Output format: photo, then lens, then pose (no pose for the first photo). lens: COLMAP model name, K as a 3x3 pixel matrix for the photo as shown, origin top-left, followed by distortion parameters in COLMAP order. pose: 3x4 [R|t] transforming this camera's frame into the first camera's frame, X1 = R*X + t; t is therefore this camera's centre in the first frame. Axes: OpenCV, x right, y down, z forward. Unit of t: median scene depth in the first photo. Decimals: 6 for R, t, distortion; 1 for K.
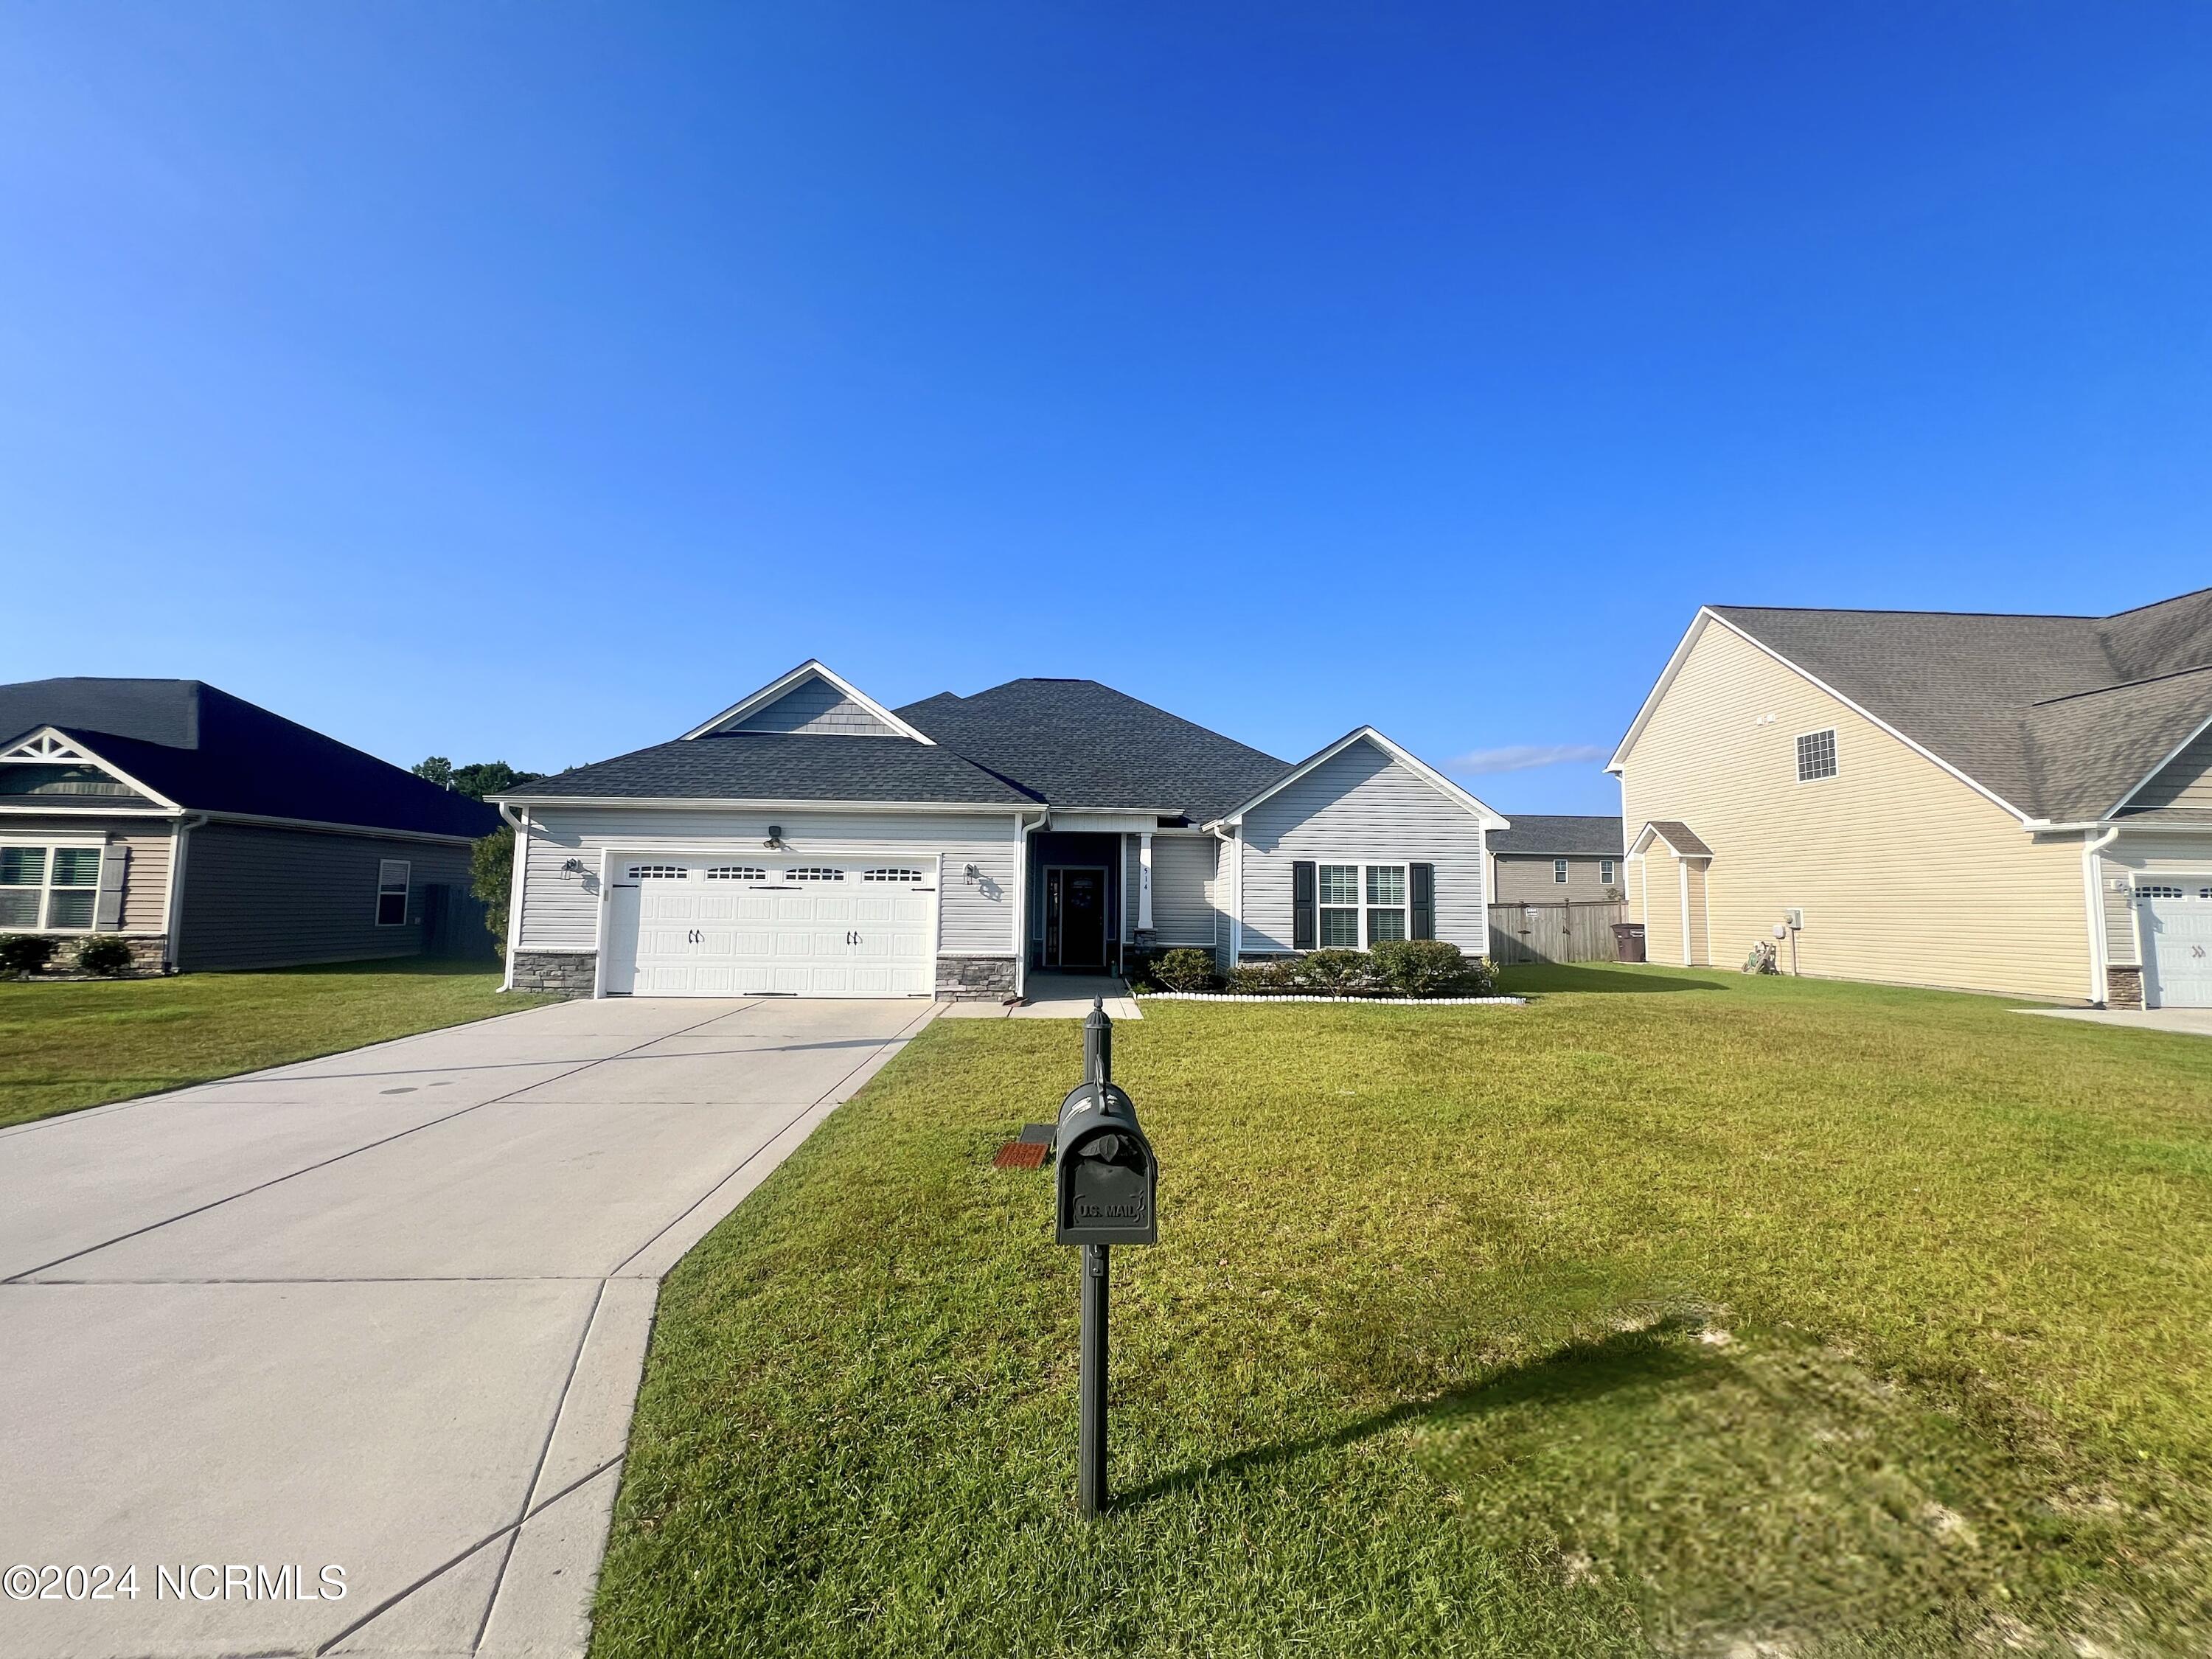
lens RADIAL K [[875.1, 0, 1106.0], [0, 875.1, 829.5], [0, 0, 1]] dist [-0.000052, -0.000052]
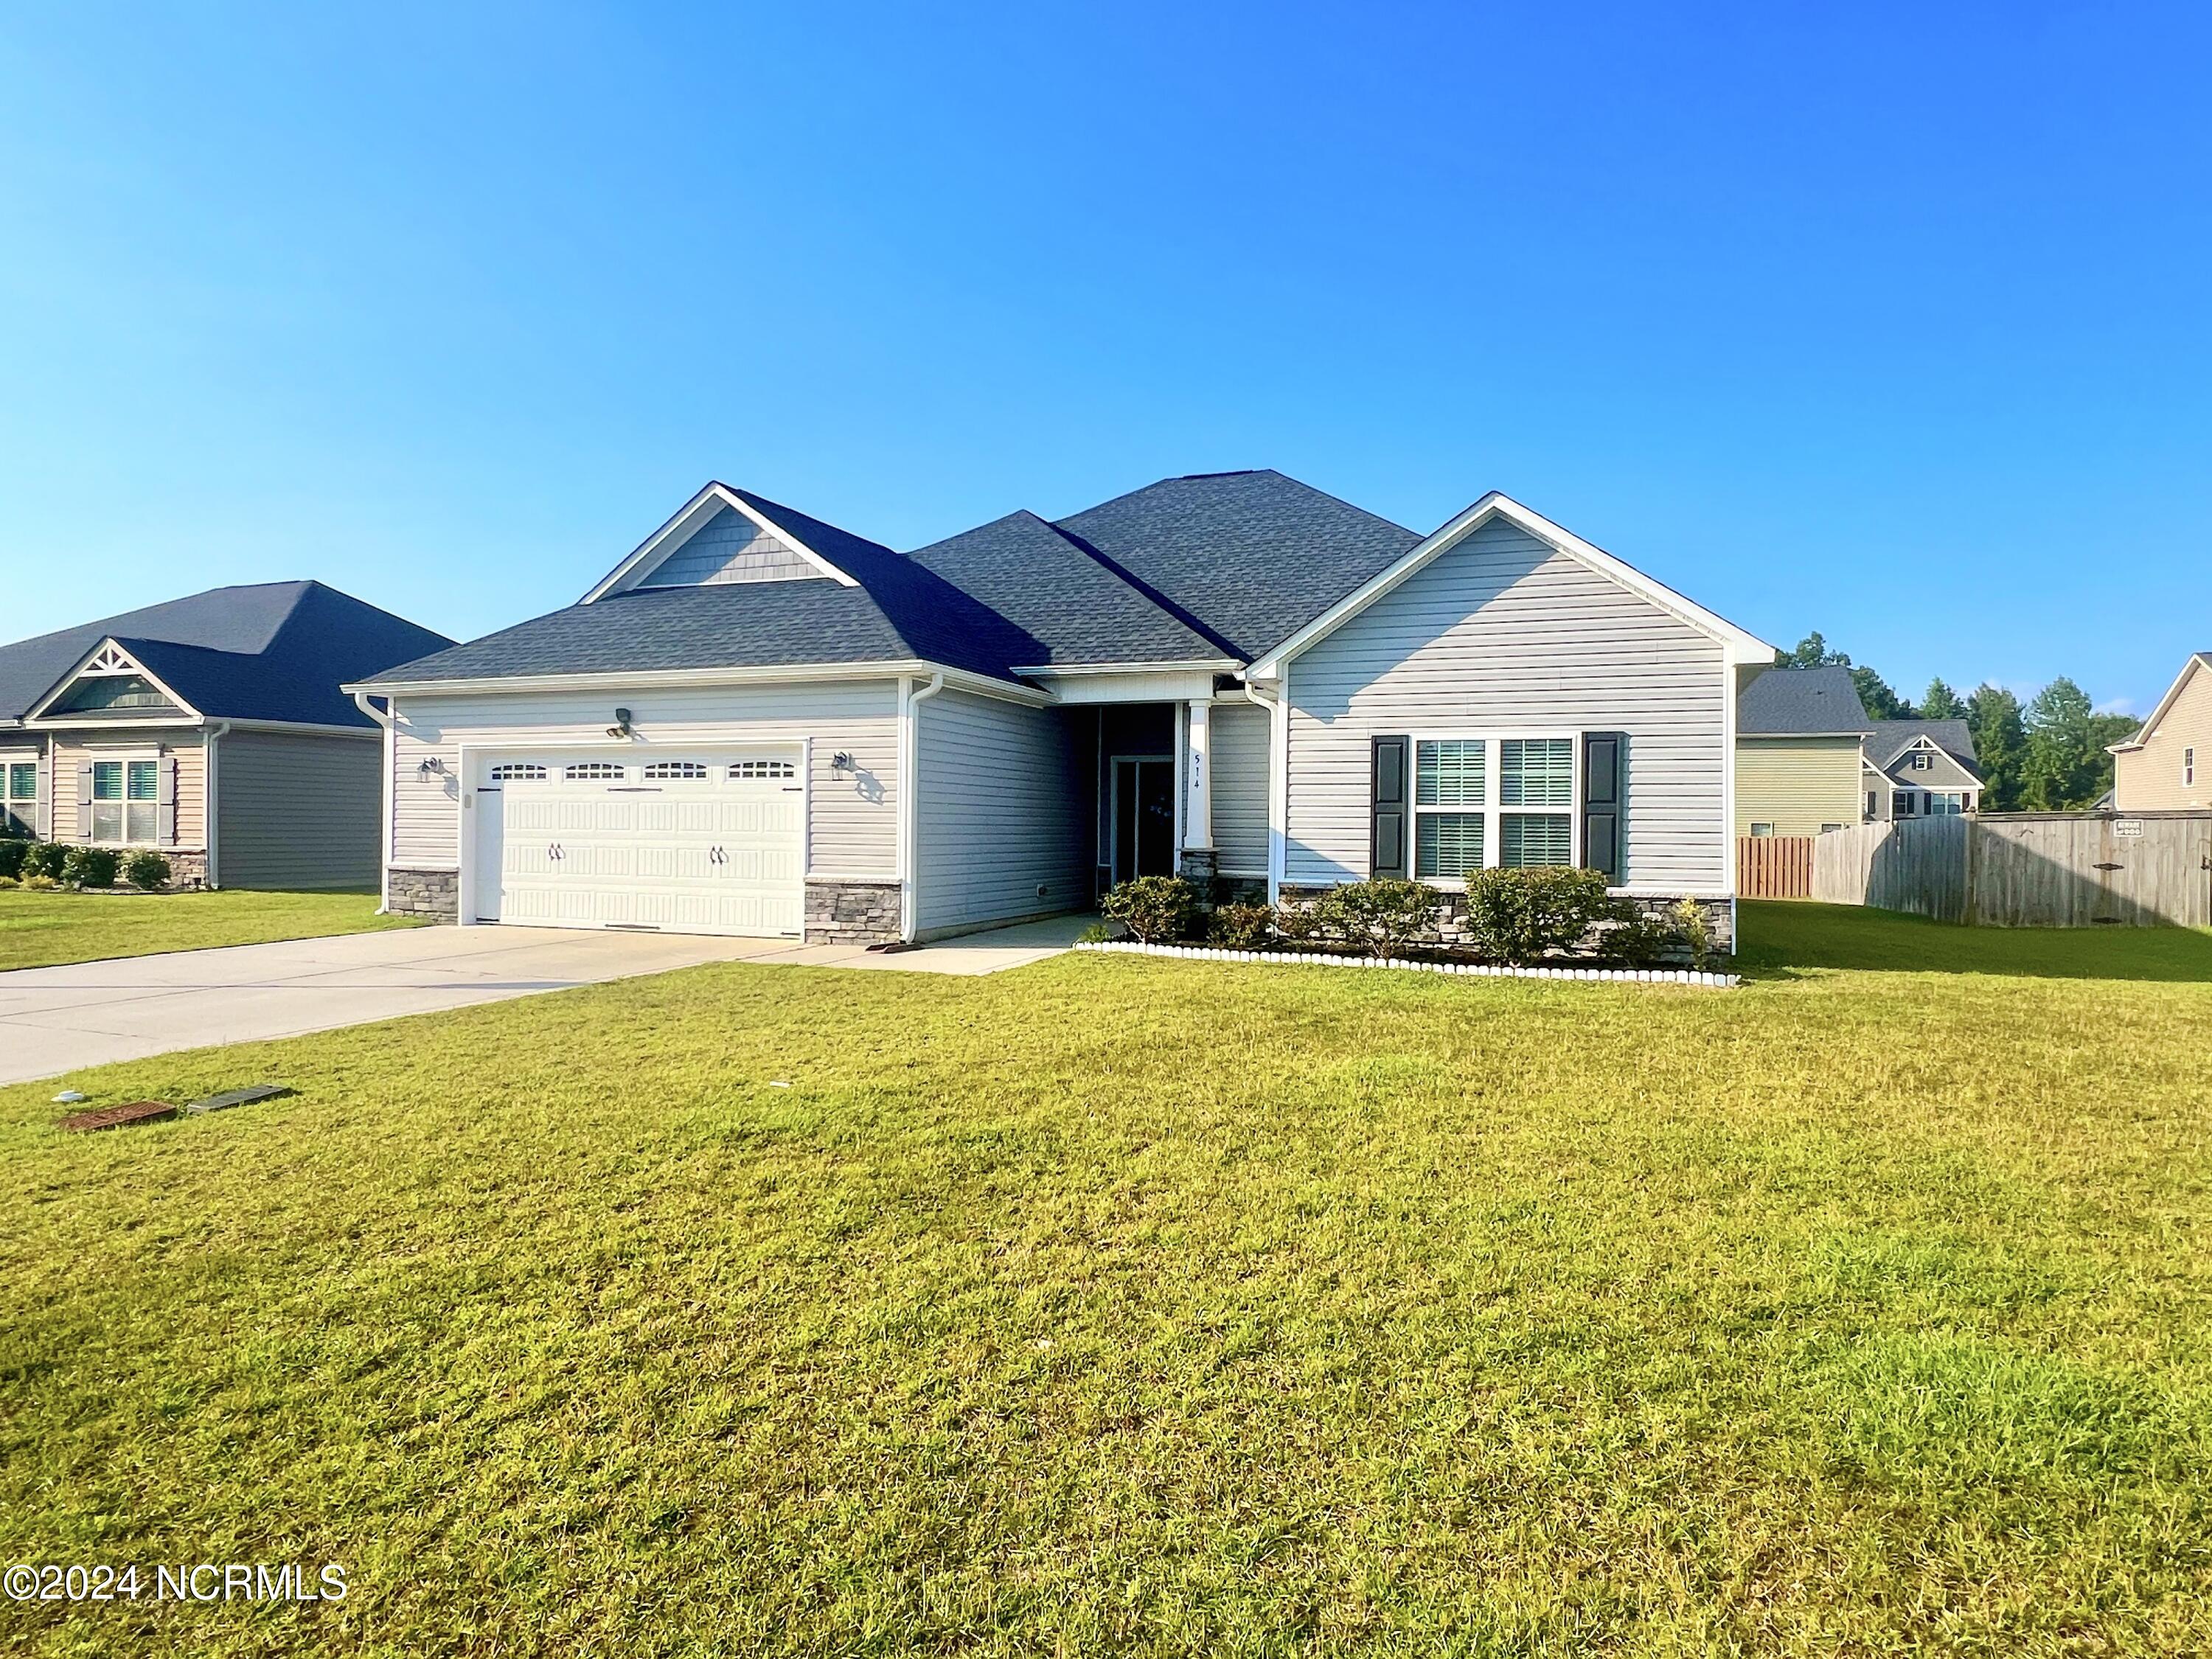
lens RADIAL K [[1256.5, 0, 1106.0], [0, 1256.5, 829.5], [0, 0, 1]] dist [-0.003674, -0.001216]
pose [[0.920077, -0.001568, -0.391734, 0.419065], [0.035076, 0.996305, 0.078397, 0.029137], [0.390164, -0.085872, 0.916732, 0.146821]]
